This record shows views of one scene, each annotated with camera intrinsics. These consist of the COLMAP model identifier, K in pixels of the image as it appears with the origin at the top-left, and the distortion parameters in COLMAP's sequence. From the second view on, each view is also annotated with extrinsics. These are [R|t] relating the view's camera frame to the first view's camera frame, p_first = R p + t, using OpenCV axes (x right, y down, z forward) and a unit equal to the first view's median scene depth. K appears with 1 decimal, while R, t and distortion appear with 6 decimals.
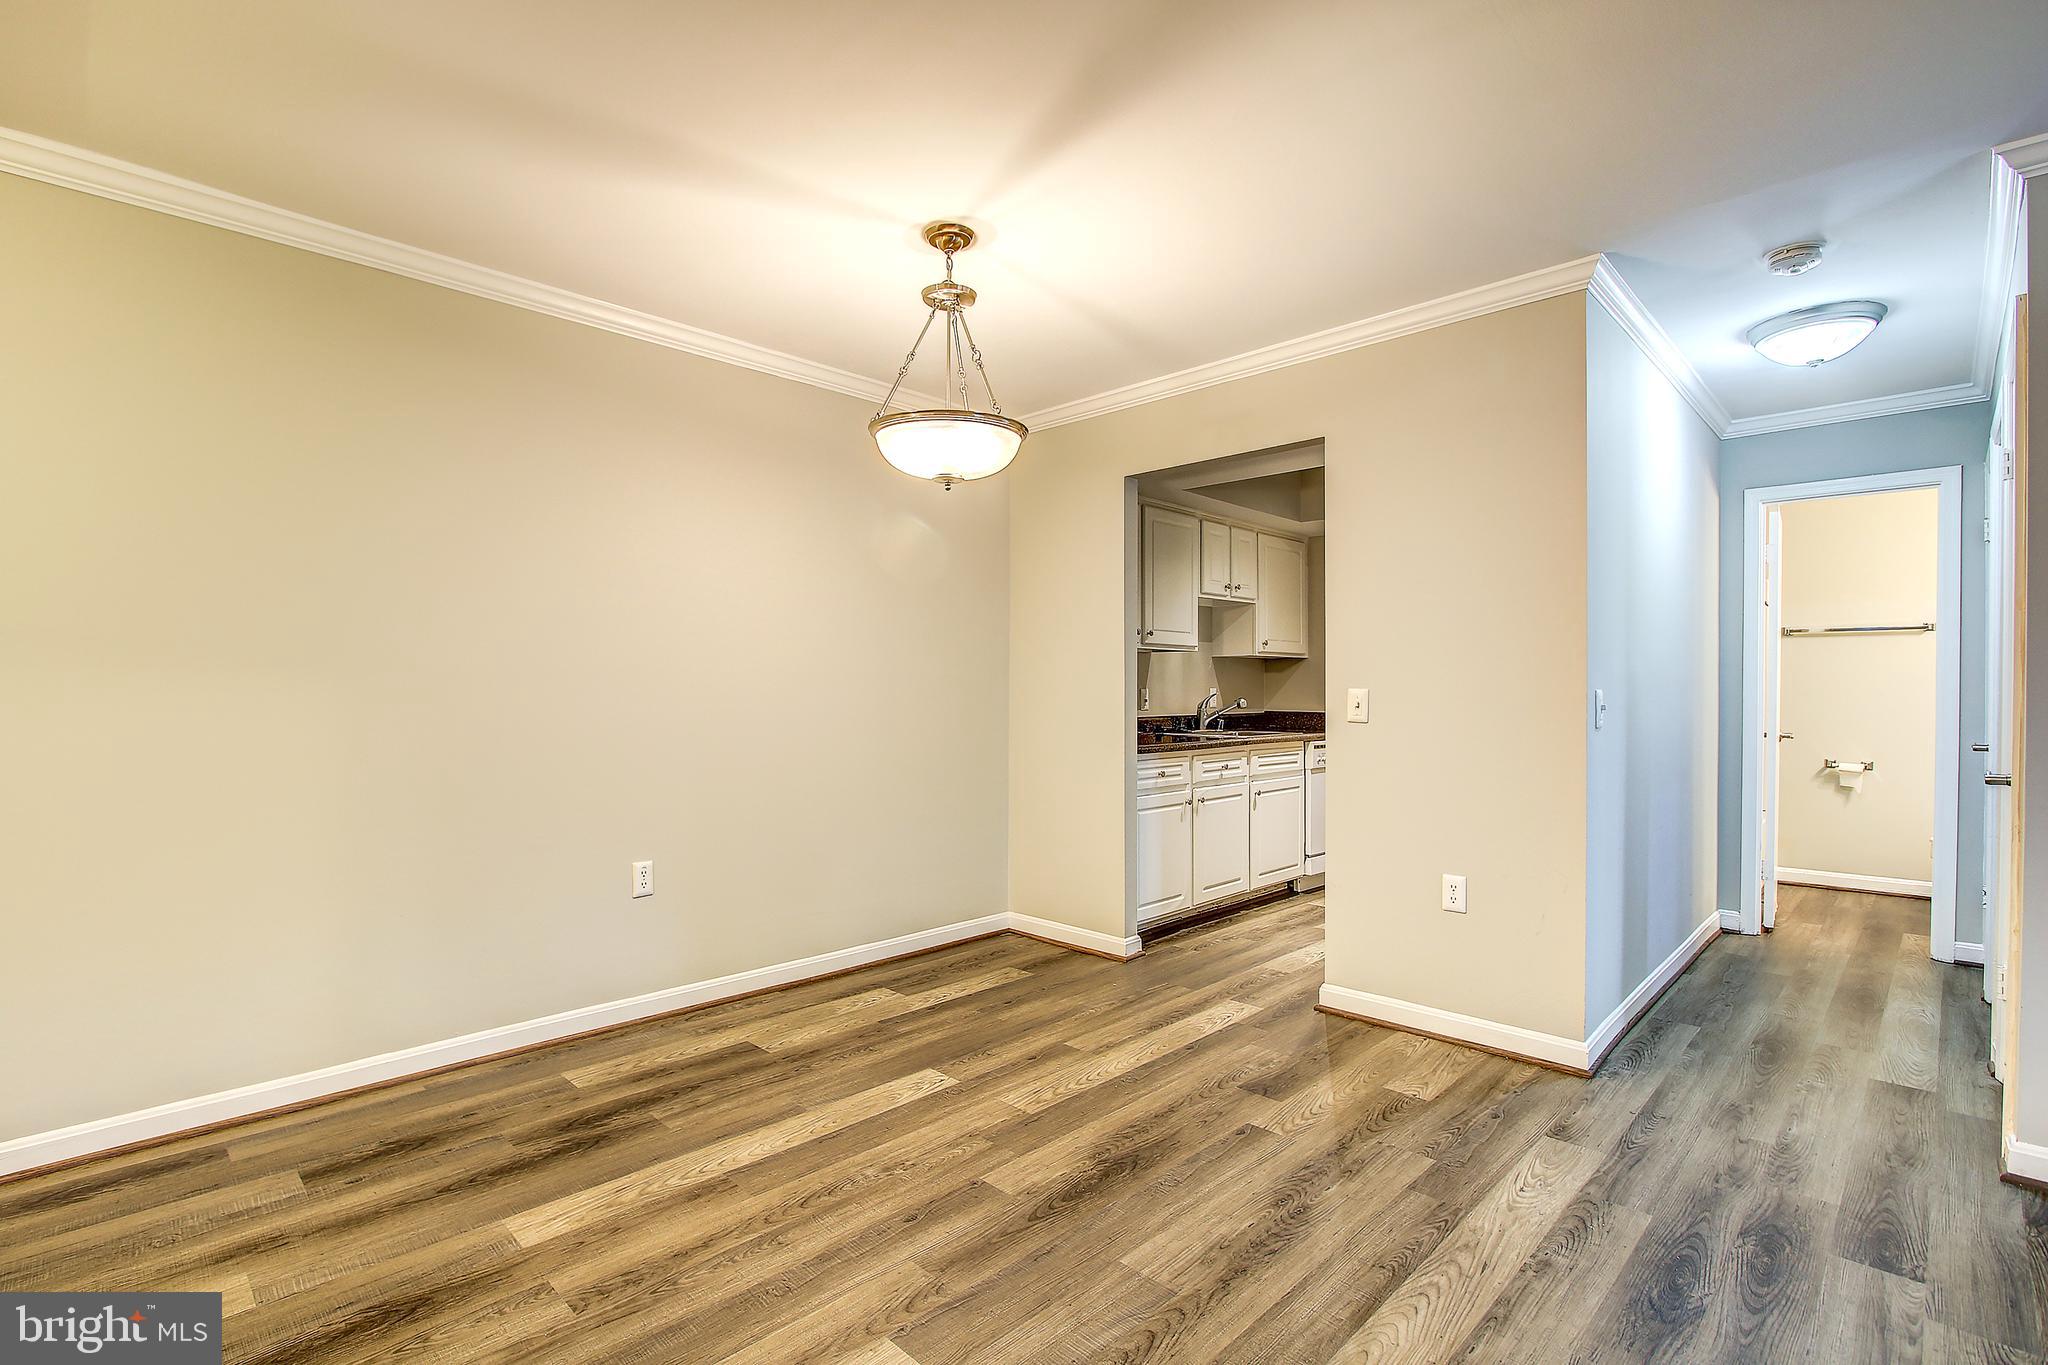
lens RADIAL K [[951.0, 0, 995.2], [0, 951.0, 698.3], [0, 0, 1]] dist [-0.019042, 0.004372]
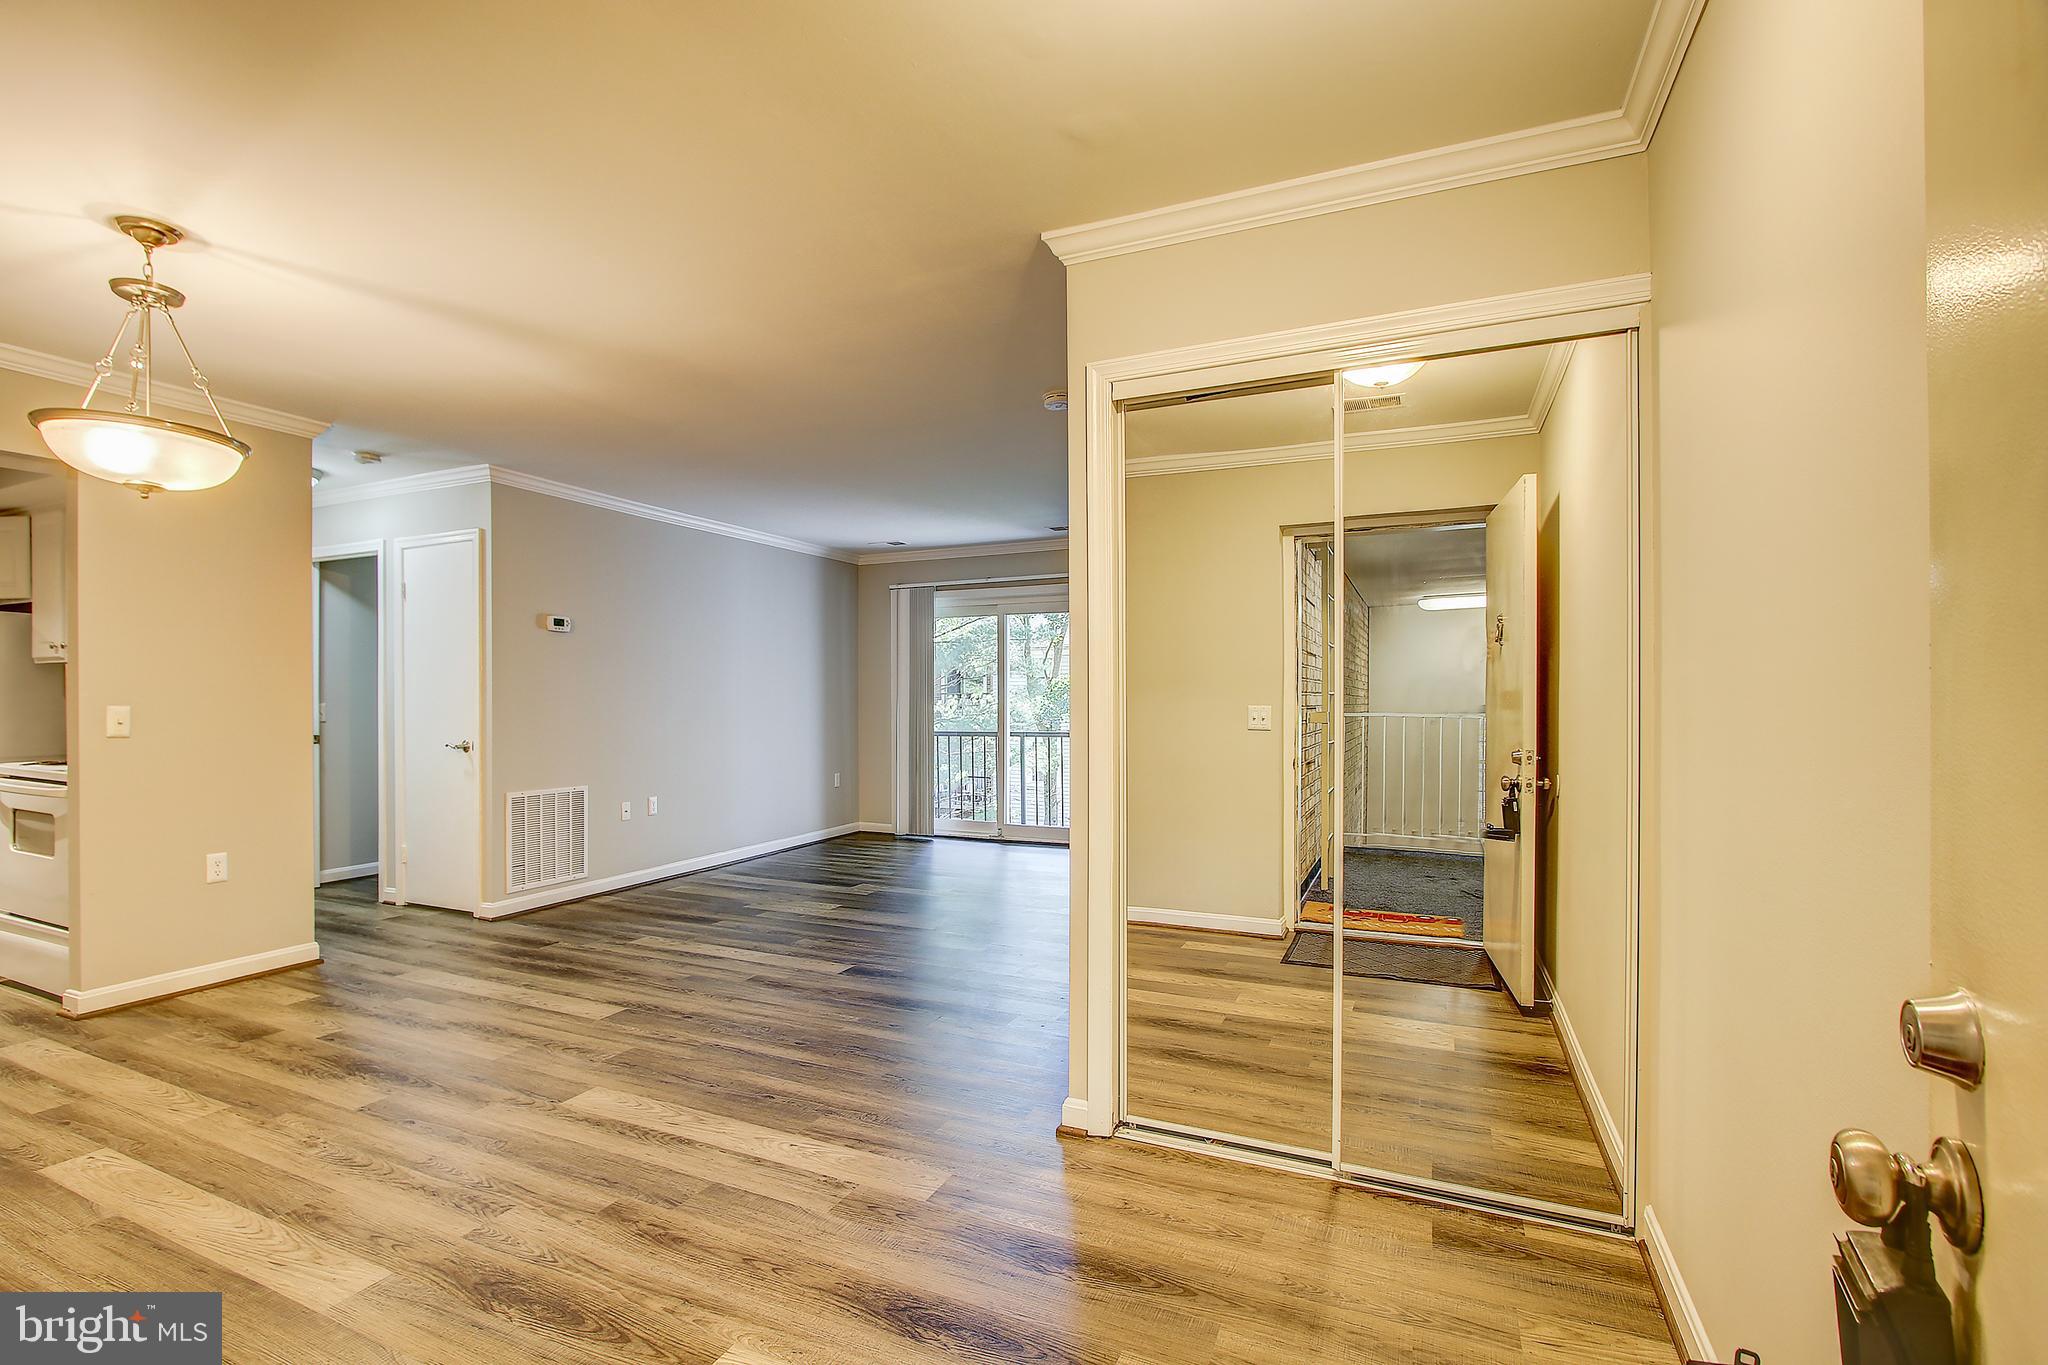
lens RADIAL K [[951.0, 0, 962.8], [0, 951.0, 704.9], [0, 0, 1]] dist [-0.019042, 0.004372]
pose [[-0.324232, -0.005354, 0.945962, -1.169874], [0.011287, 0.999891, 0.009528, -0.012940], [-0.945910, 0.013766, -0.324136, 0.533042]]
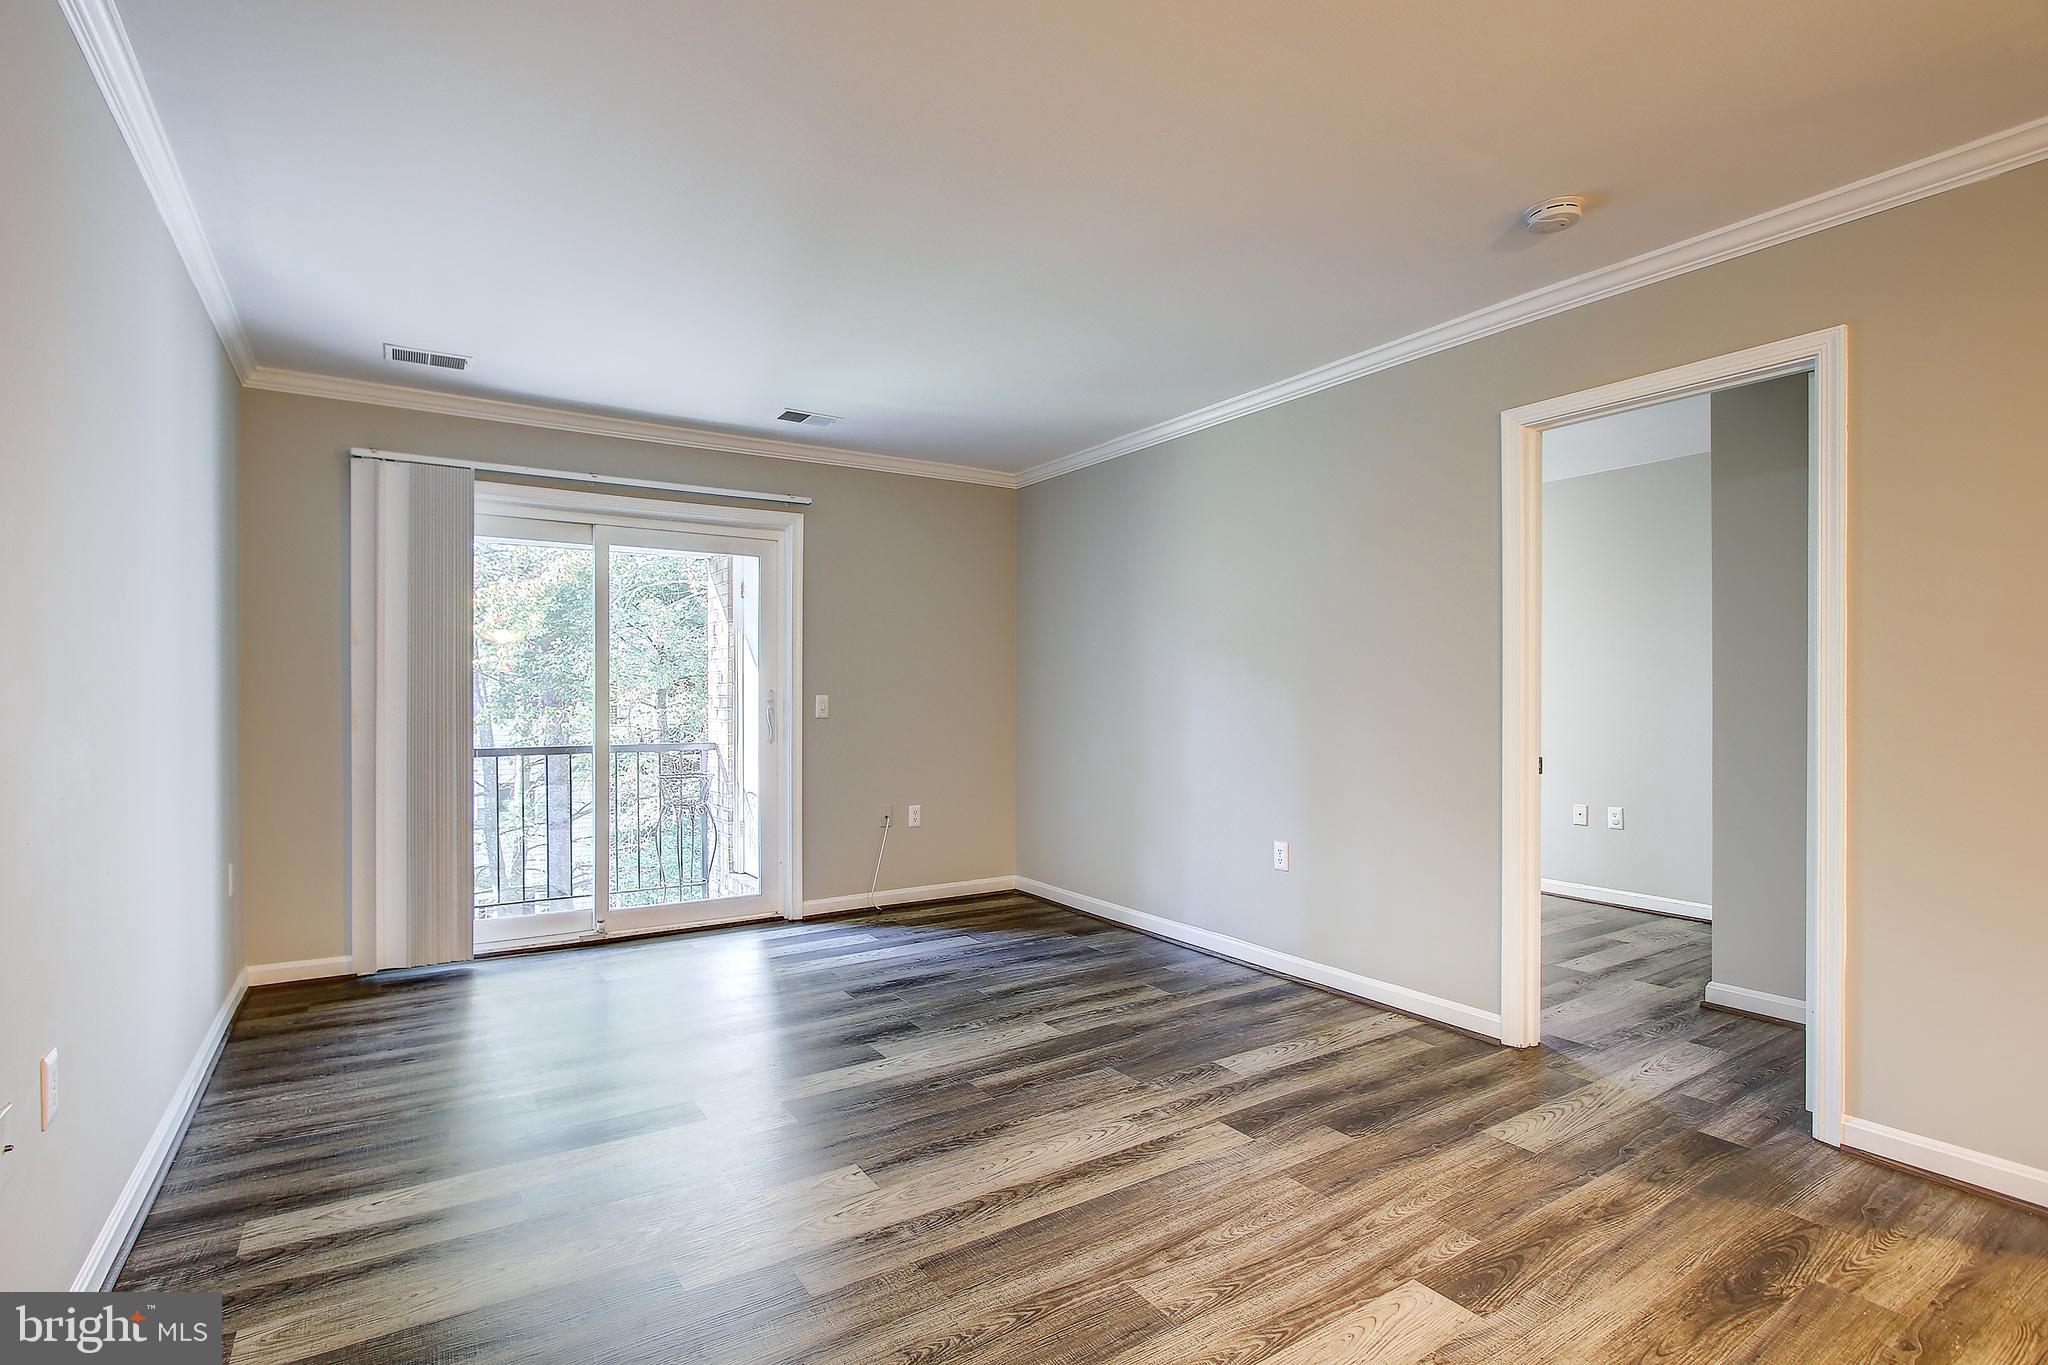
lens RADIAL K [[951.0, 0, 983.1], [0, 951.0, 704.5], [0, 0, 1]] dist [-0.019042, 0.004372]
pose [[-0.976807, -0.004277, 0.214079, 0.506343], [-0.001340, 0.999903, 0.013866, -0.006048], [-0.214118, 0.013257, -0.976718, 0.938790]]
